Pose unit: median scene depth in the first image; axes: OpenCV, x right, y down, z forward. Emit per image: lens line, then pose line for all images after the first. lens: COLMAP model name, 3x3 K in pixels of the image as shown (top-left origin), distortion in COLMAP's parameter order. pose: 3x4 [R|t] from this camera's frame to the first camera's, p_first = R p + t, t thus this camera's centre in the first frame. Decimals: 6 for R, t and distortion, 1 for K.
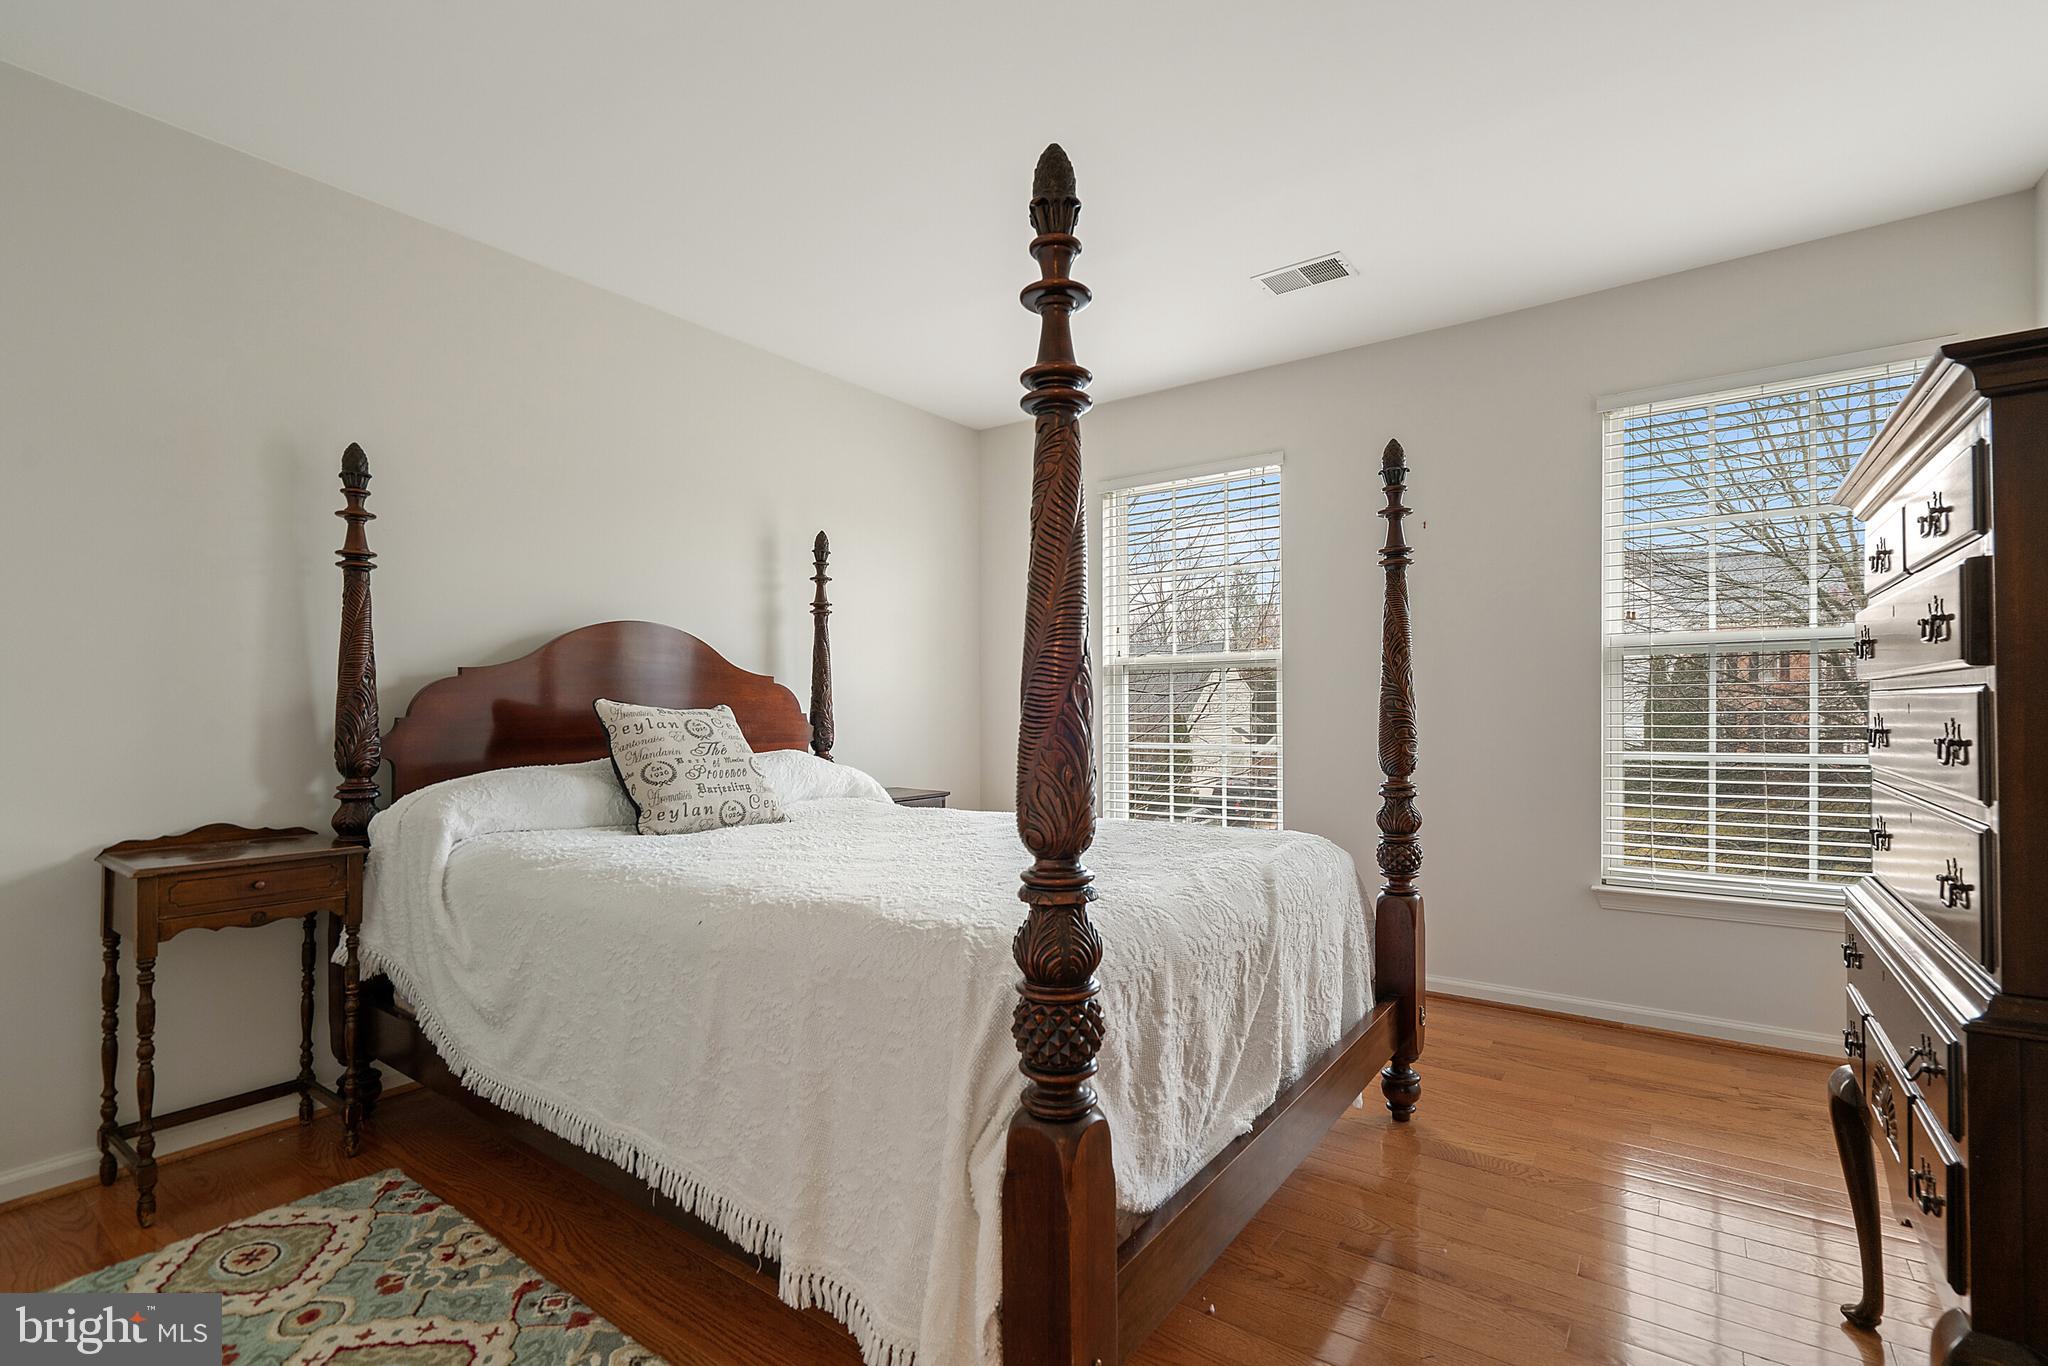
lens RADIAL K [[932.8, 0, 1031.1], [0, 932.8, 690.8], [0, 0, 1]] dist [-0.014716, 0.000149]
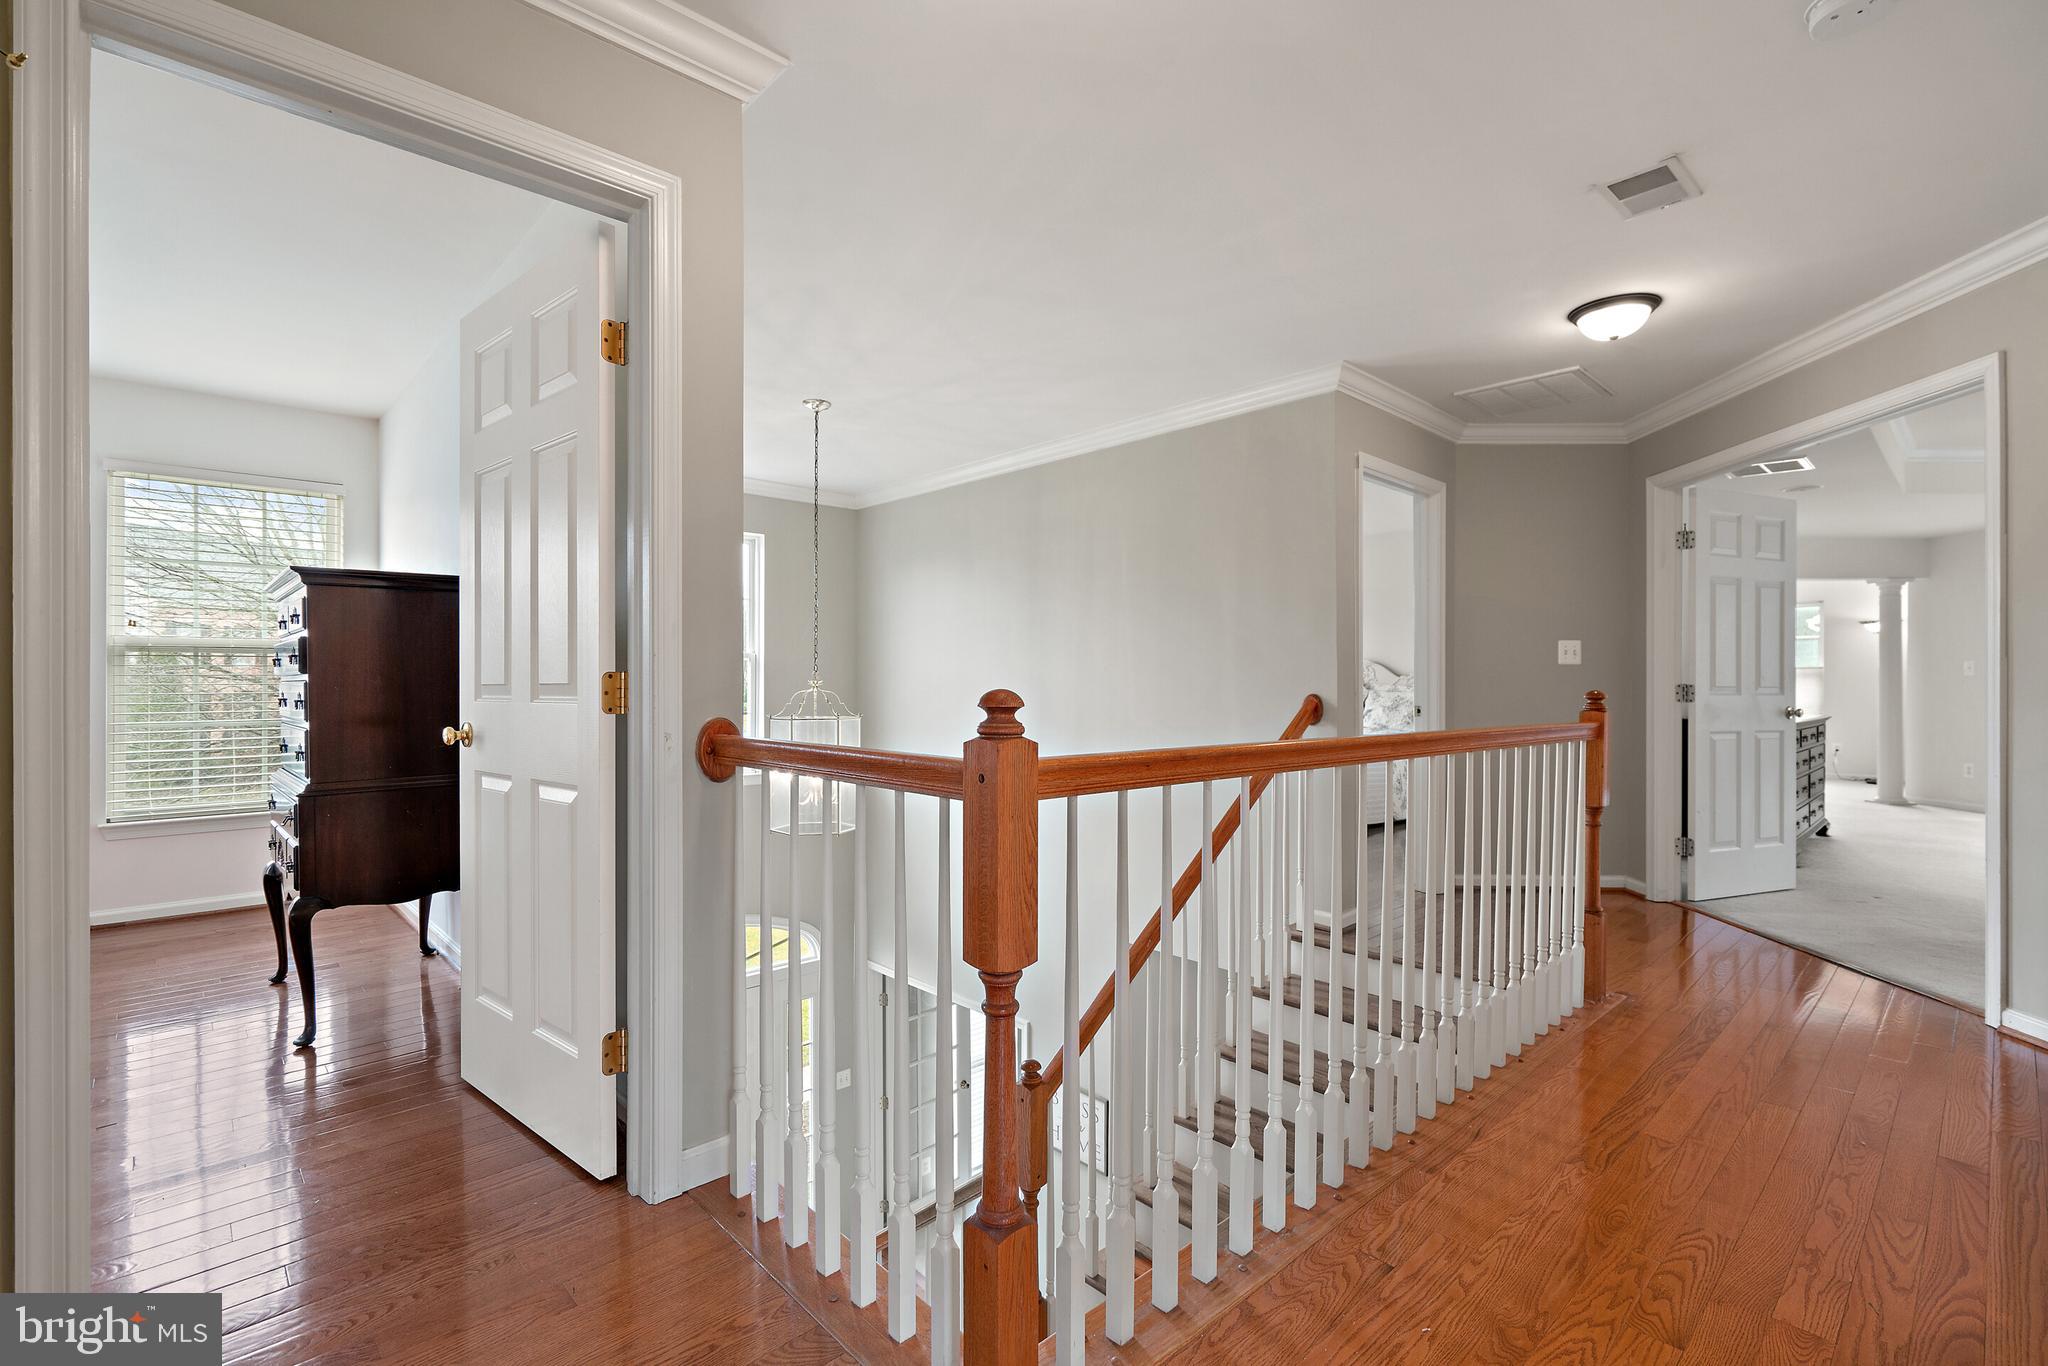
lens RADIAL K [[932.8, 0, 1032.4], [0, 932.8, 686.6], [0, 0, 1]] dist [-0.014716, 0.000149]
pose [[0.192030, -0.012538, 0.981309, -1.359373], [-0.011133, 0.999826, 0.014953, -0.056958], [-0.981326, -0.013796, 0.191857, -1.779895]]
